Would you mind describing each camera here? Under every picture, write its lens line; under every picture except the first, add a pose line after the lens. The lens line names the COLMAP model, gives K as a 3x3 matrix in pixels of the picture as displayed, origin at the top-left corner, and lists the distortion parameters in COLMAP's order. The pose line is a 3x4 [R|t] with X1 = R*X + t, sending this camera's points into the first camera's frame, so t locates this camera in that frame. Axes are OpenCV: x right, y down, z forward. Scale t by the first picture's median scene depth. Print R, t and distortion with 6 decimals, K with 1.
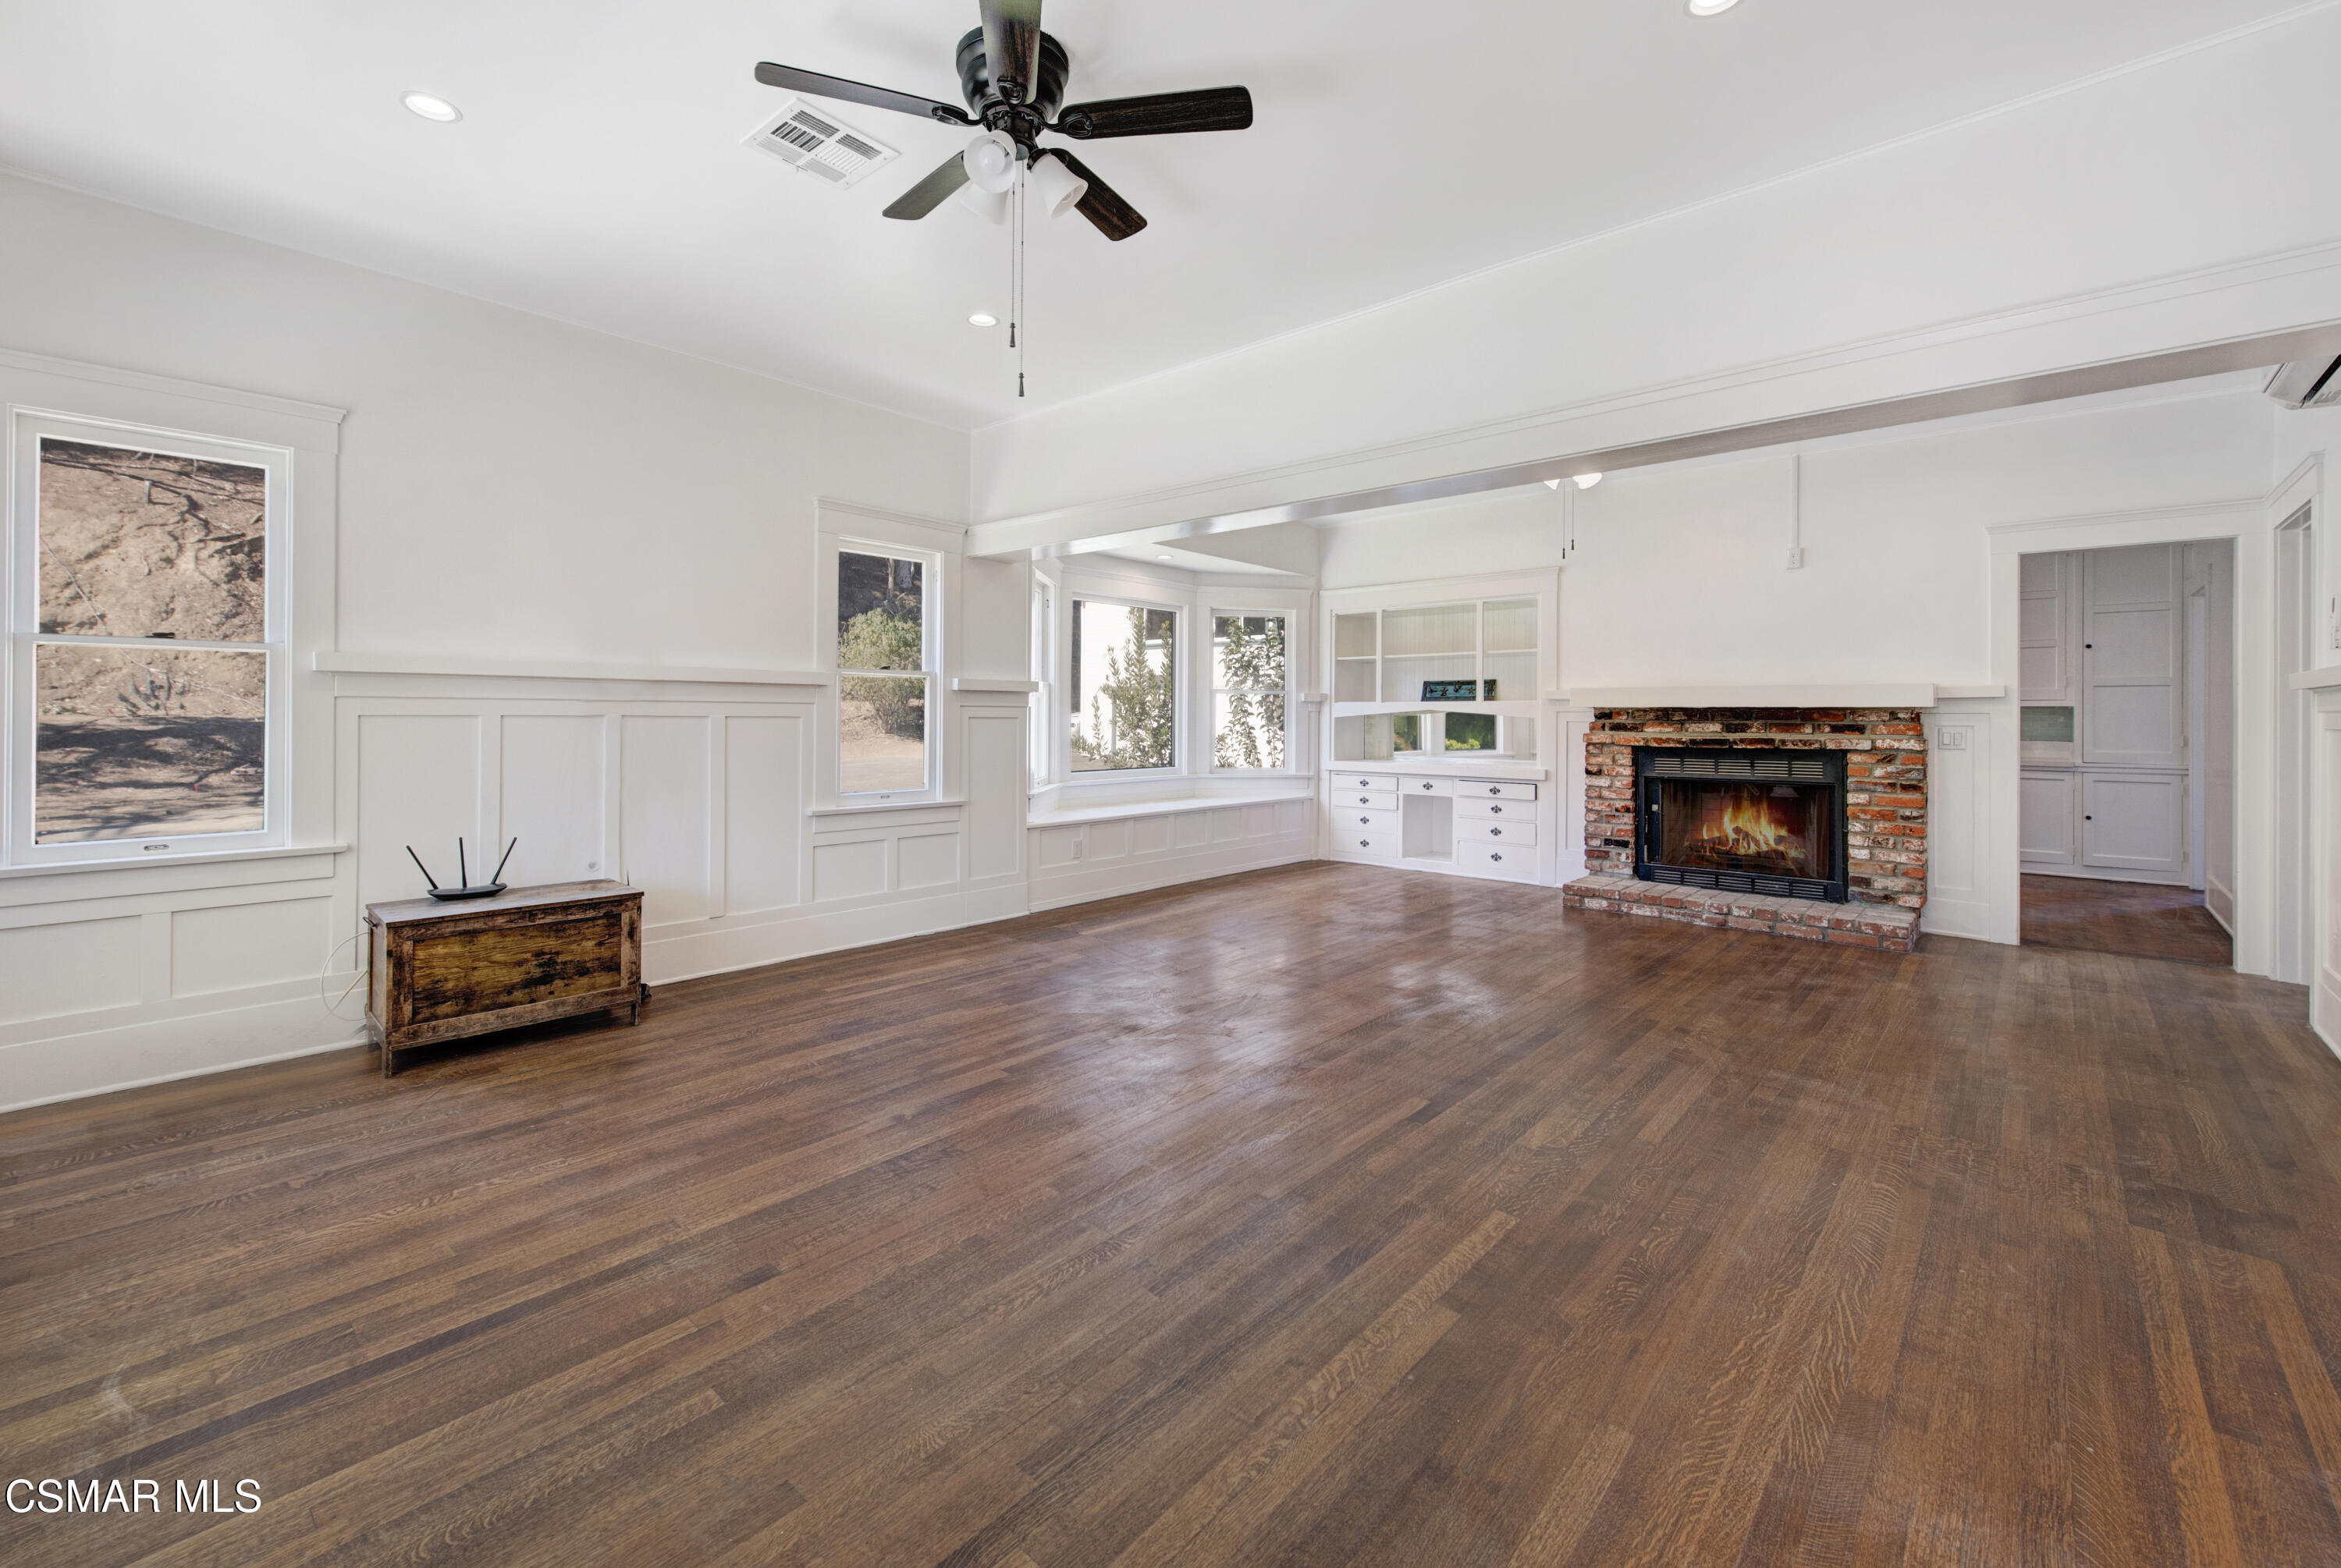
lens RADIAL K [[911.4, 0, 1171.7], [0, 911.4, 714.0], [0, 0, 1]] dist [-0.000594, -0.002199]
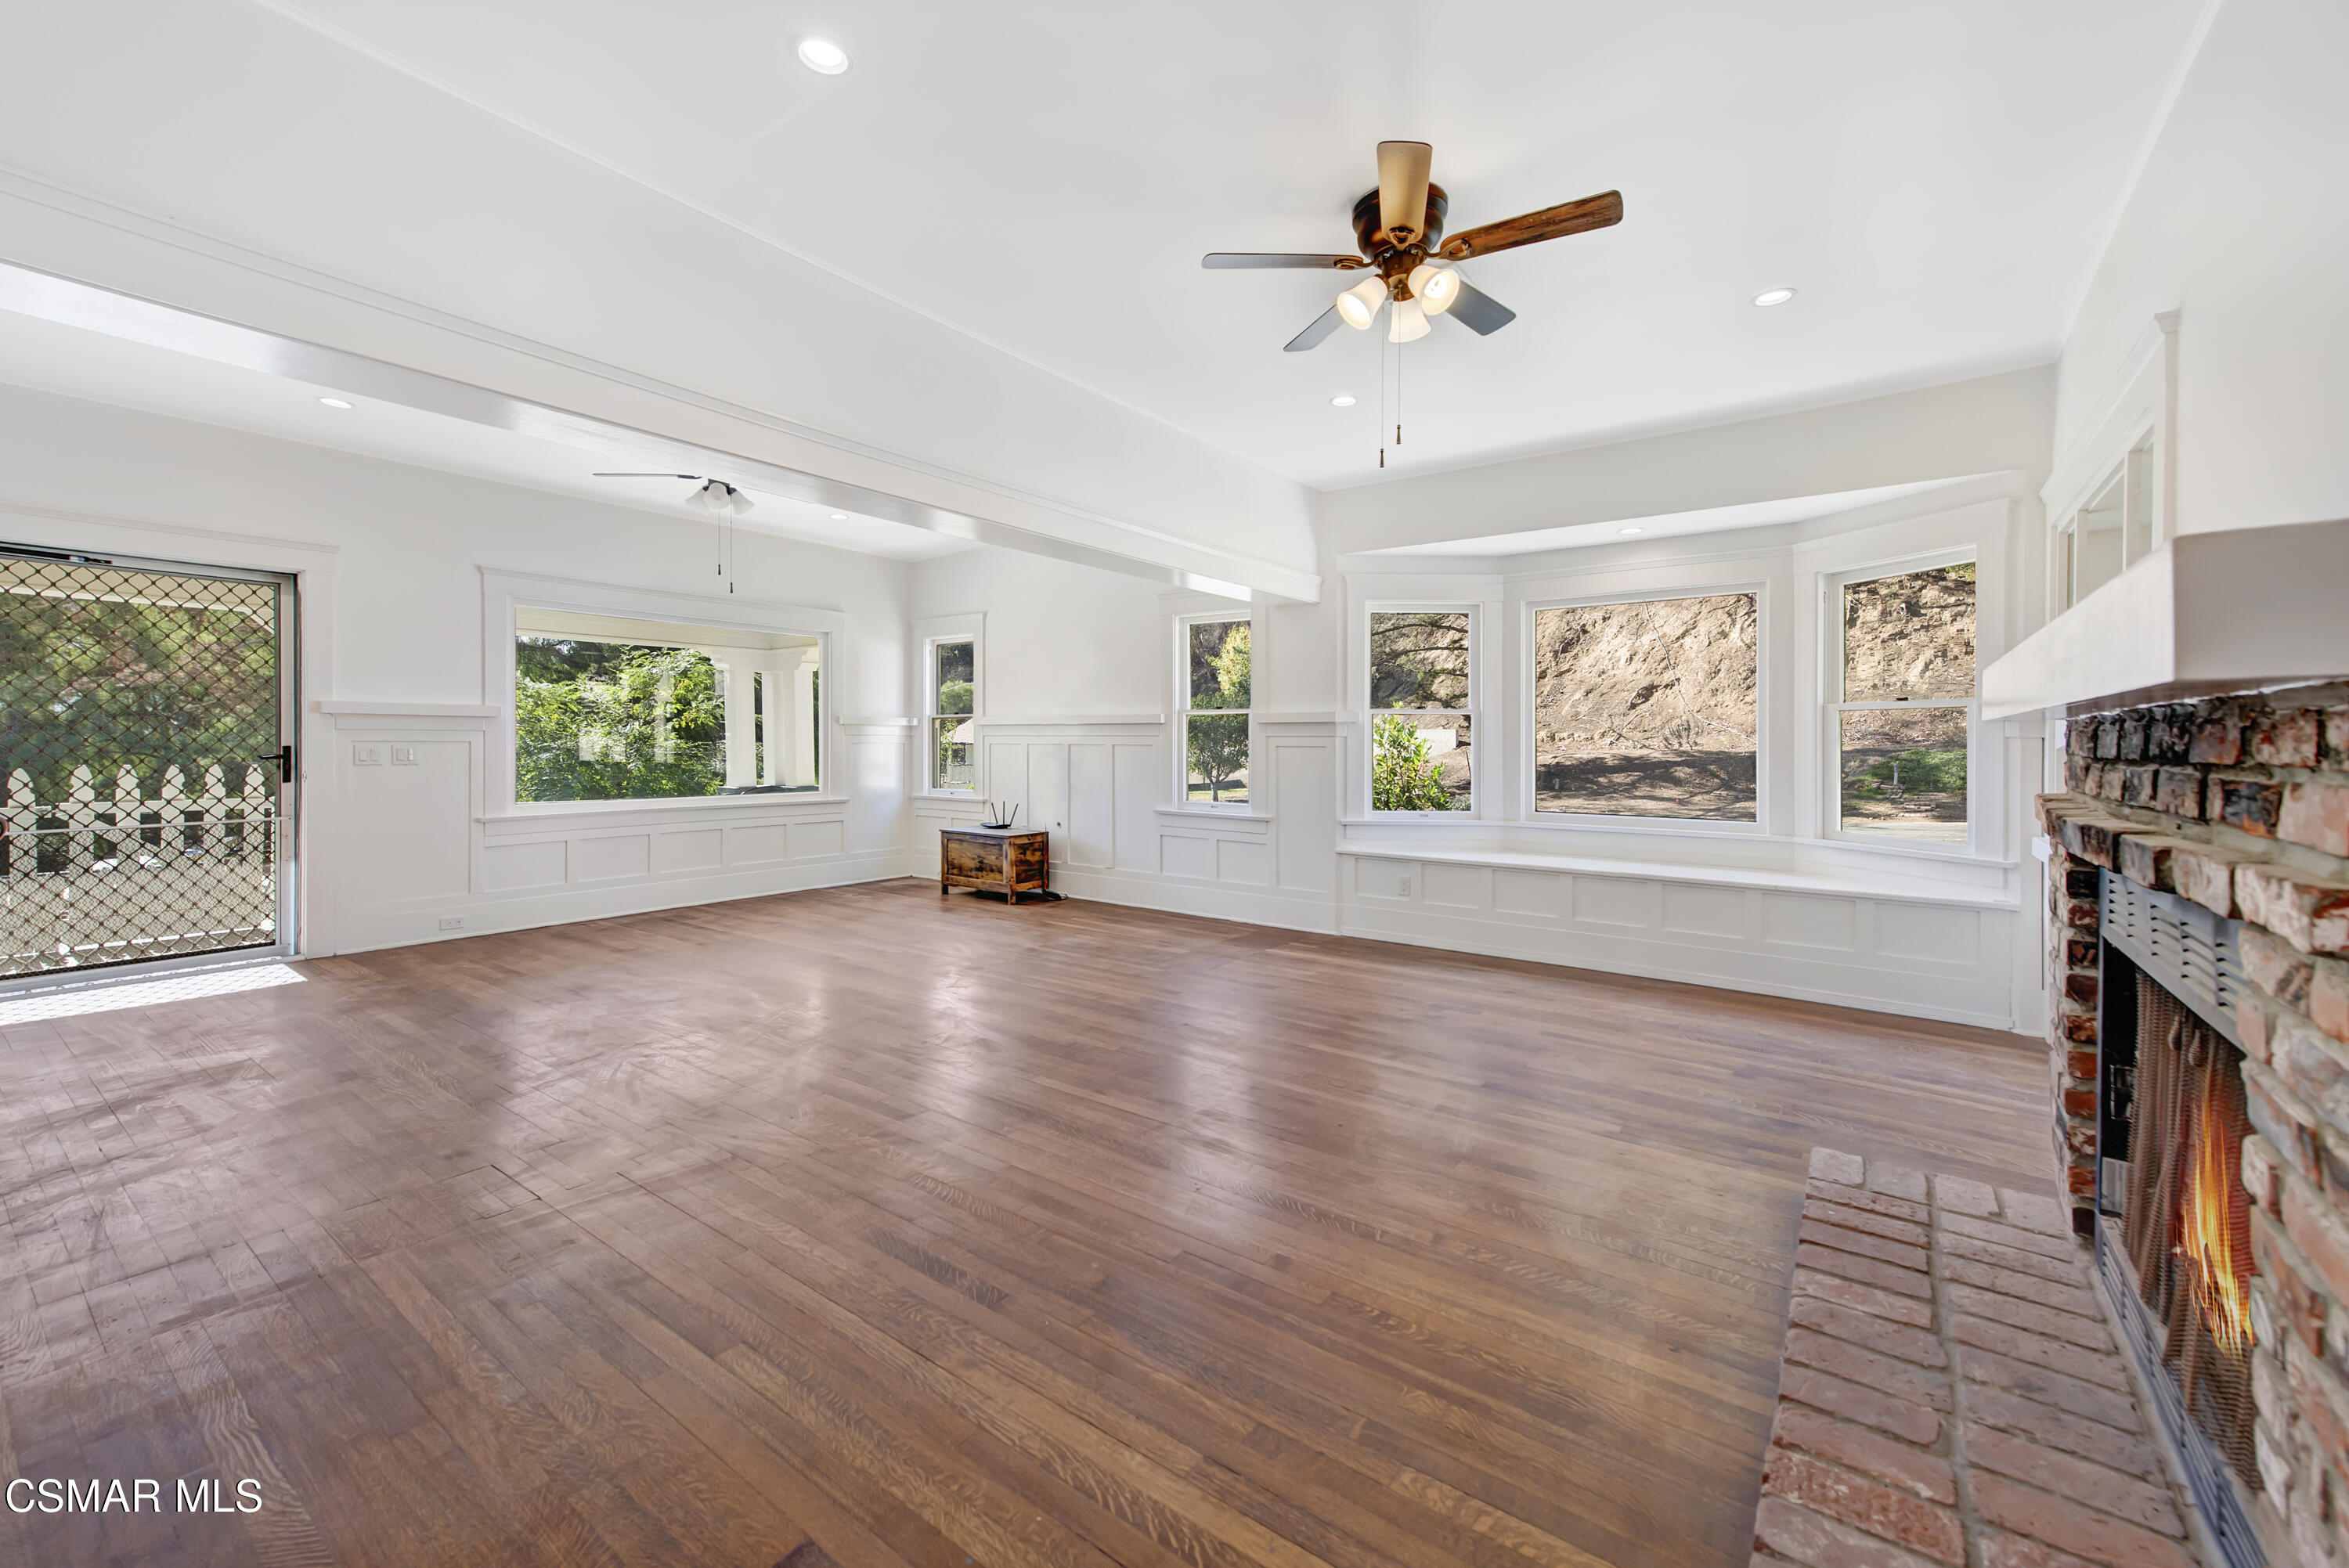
lens RADIAL K [[914.5, 0, 1238.4], [0, 914.5, 750.3], [0, 0, 1]] dist [-0.000594, -0.002199]
pose [[0.171488, 0.002973, -0.985182, 0.803788], [-0.003194, 0.999992, 0.002462, 0.005254], [0.985181, 0.002725, 0.171496, 0.659258]]
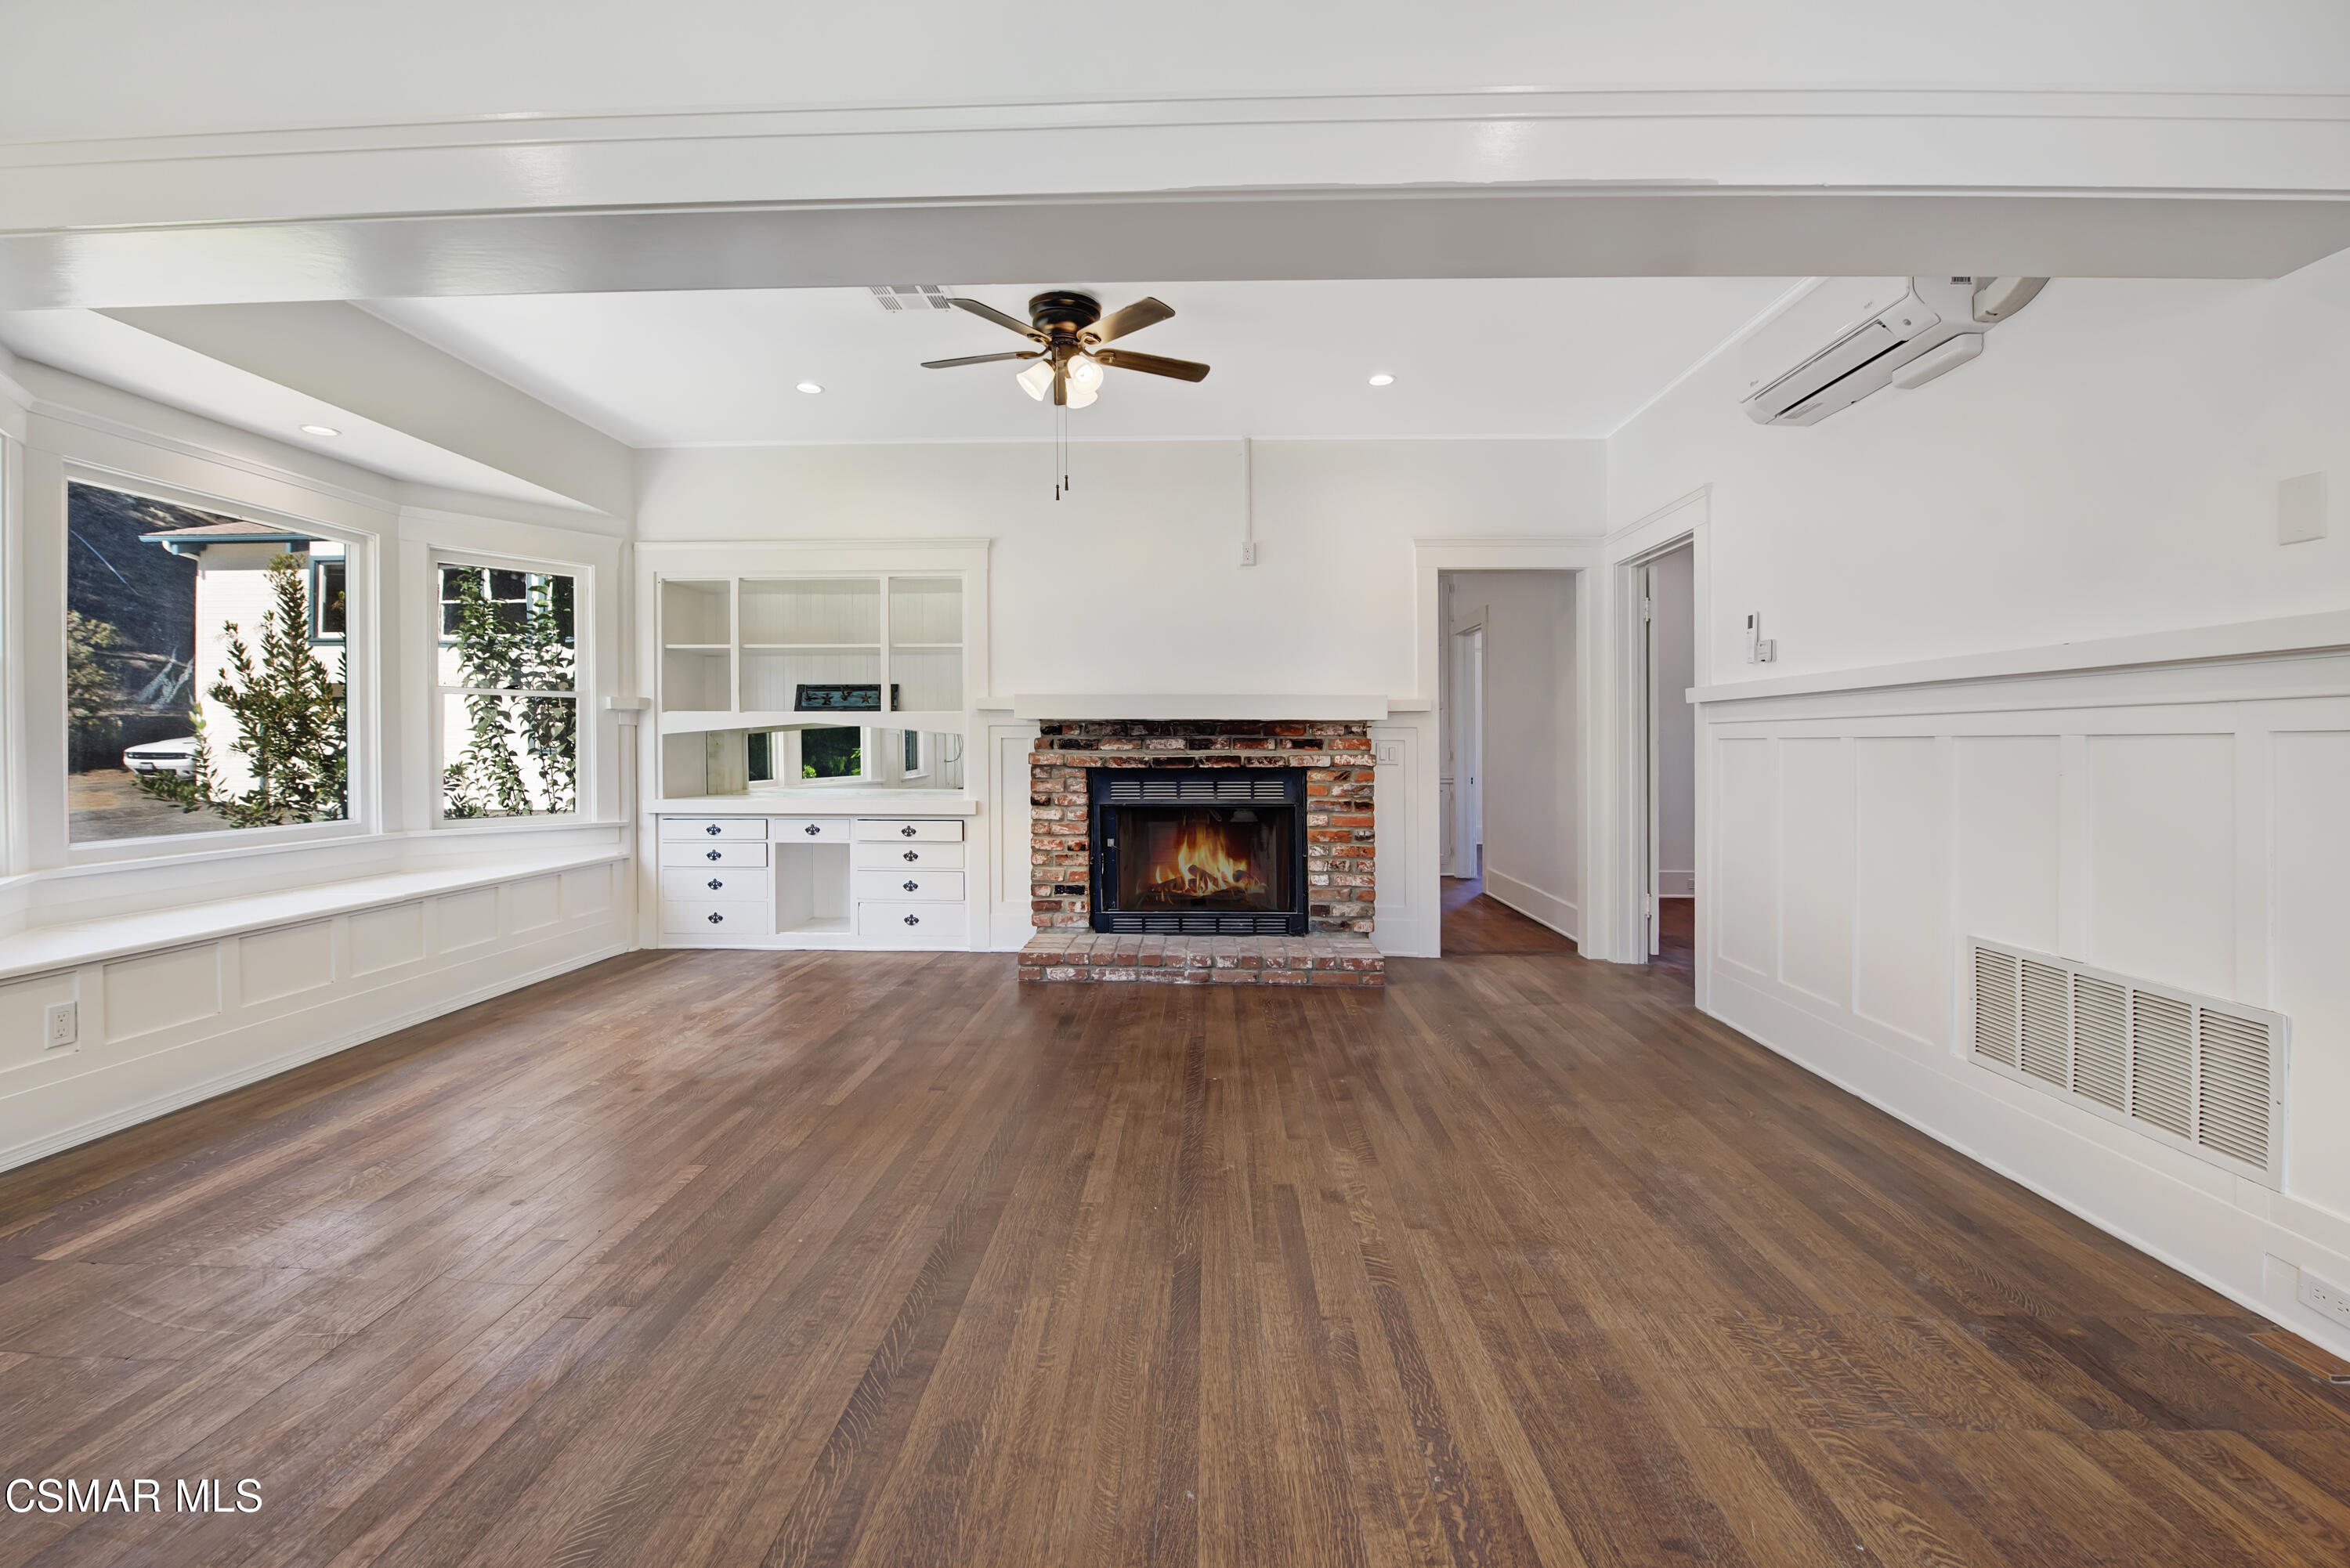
lens RADIAL K [[956.1, 0, 1169.6], [0, 956.1, 762.2], [0, 0, 1]] dist [-0.015947, -0.000884]
pose [[0.765035, -0.015333, 0.643806, 0.018358], [-0.000268, 0.999709, 0.024128, 0.009831], [-0.643989, -0.018631, 0.764808, 0.307614]]
